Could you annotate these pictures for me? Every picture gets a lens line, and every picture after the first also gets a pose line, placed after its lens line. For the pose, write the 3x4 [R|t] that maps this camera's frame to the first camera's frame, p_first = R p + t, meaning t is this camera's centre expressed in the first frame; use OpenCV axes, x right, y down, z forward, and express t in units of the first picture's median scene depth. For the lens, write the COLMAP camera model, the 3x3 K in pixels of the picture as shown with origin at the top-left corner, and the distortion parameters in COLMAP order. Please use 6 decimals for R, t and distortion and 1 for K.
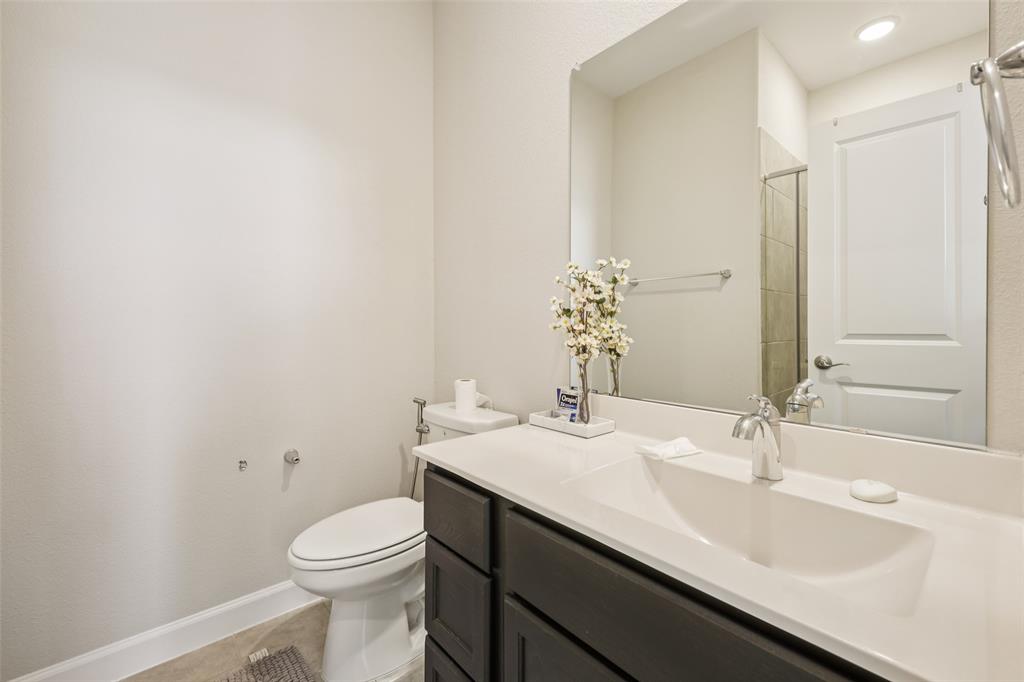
lens RADIAL K [[425.2, 0, 511.0], [0, 425.2, 329.9], [0, 0, 1]] dist [0.000609, 0.000065]
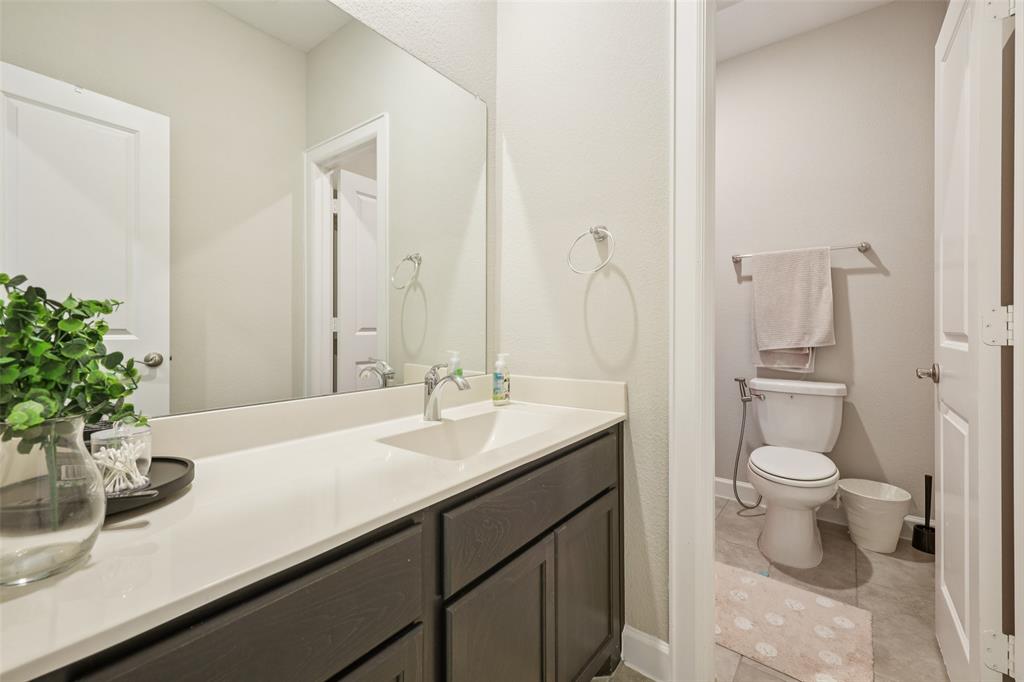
lens RADIAL K [[425.2, 0, 511.0], [0, 425.2, 329.9], [0, 0, 1]] dist [0.000609, 0.000065]
pose [[-0.188106, -0.006771, 0.982125, -0.710153], [-0.004342, 0.999972, 0.006062, 0.005043], [-0.982139, -0.003124, -0.188130, 0.765213]]
